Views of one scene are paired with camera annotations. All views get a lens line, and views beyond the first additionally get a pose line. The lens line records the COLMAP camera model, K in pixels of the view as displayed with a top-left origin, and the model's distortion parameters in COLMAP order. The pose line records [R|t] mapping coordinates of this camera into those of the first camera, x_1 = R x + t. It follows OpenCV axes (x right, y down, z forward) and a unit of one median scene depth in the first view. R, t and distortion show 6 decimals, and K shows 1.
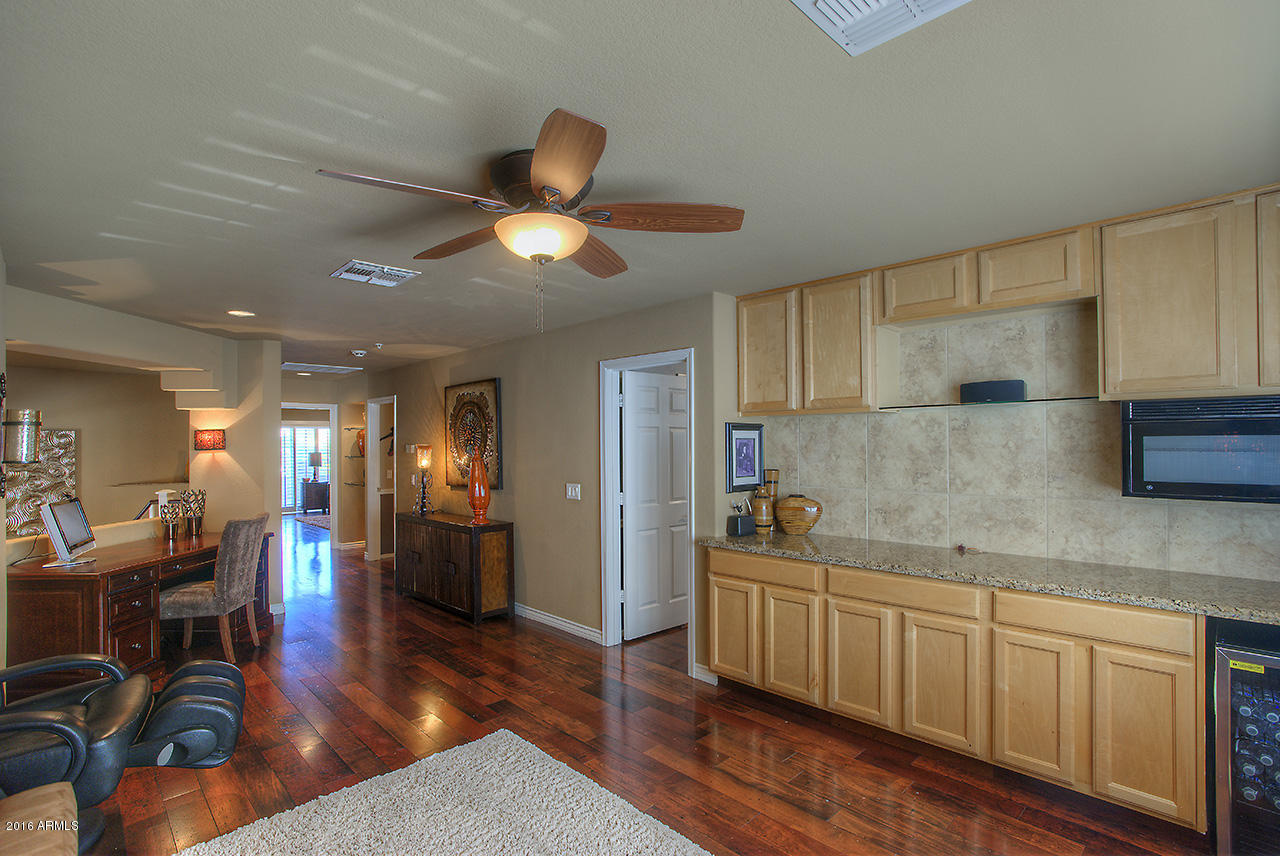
lens RADIAL K [[591.1, 0, 642.8], [0, 591.1, 432.1], [0, 0, 1]] dist [-0.045016, 0.010827]
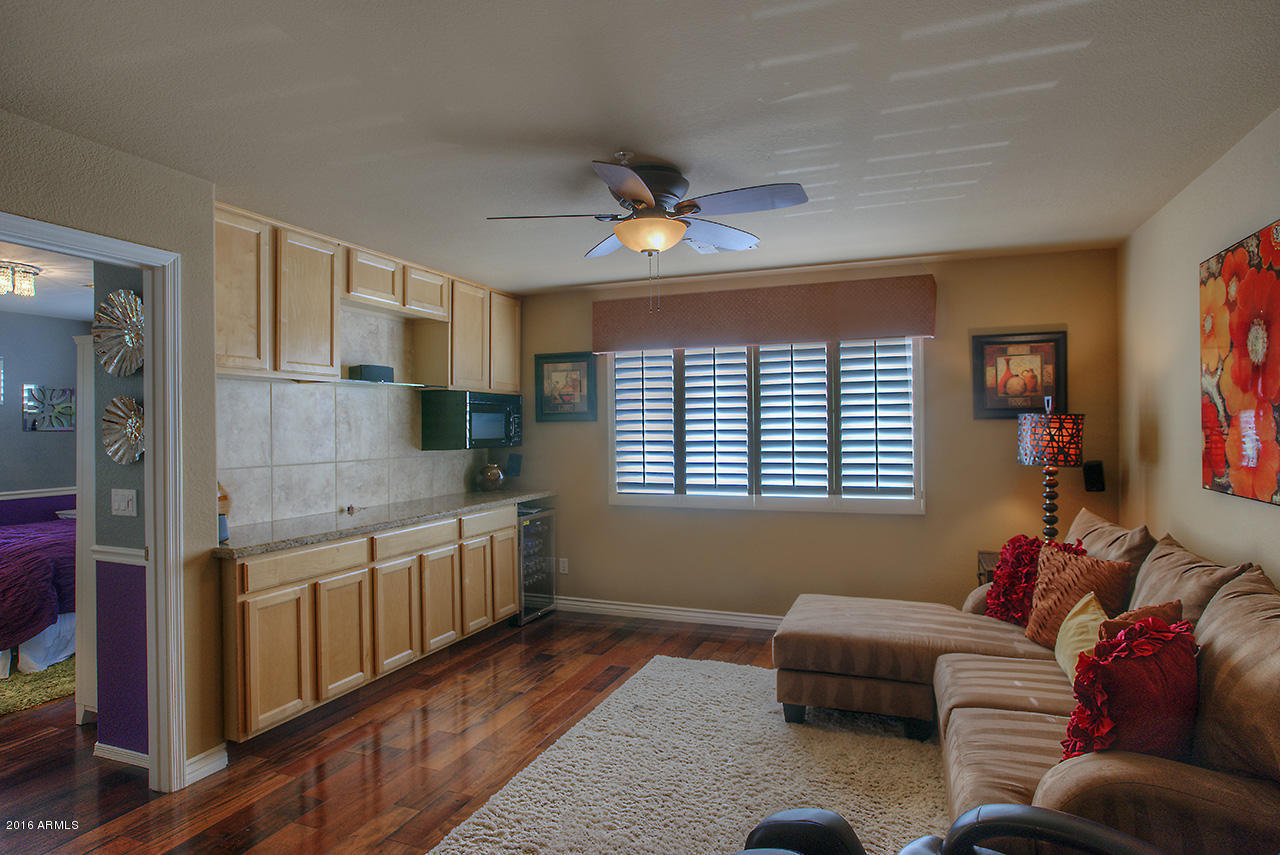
lens RADIAL K [[725.5, 0, 641.6], [0, 725.5, 429.7], [0, 0, 1]] dist [0.001094, 0.000085]
pose [[-0.404790, 0.006523, 0.914387, -1.002983], [-0.007090, 0.999922, -0.010271, 0.058410], [-0.914382, -0.010641, -0.404712, 1.084710]]
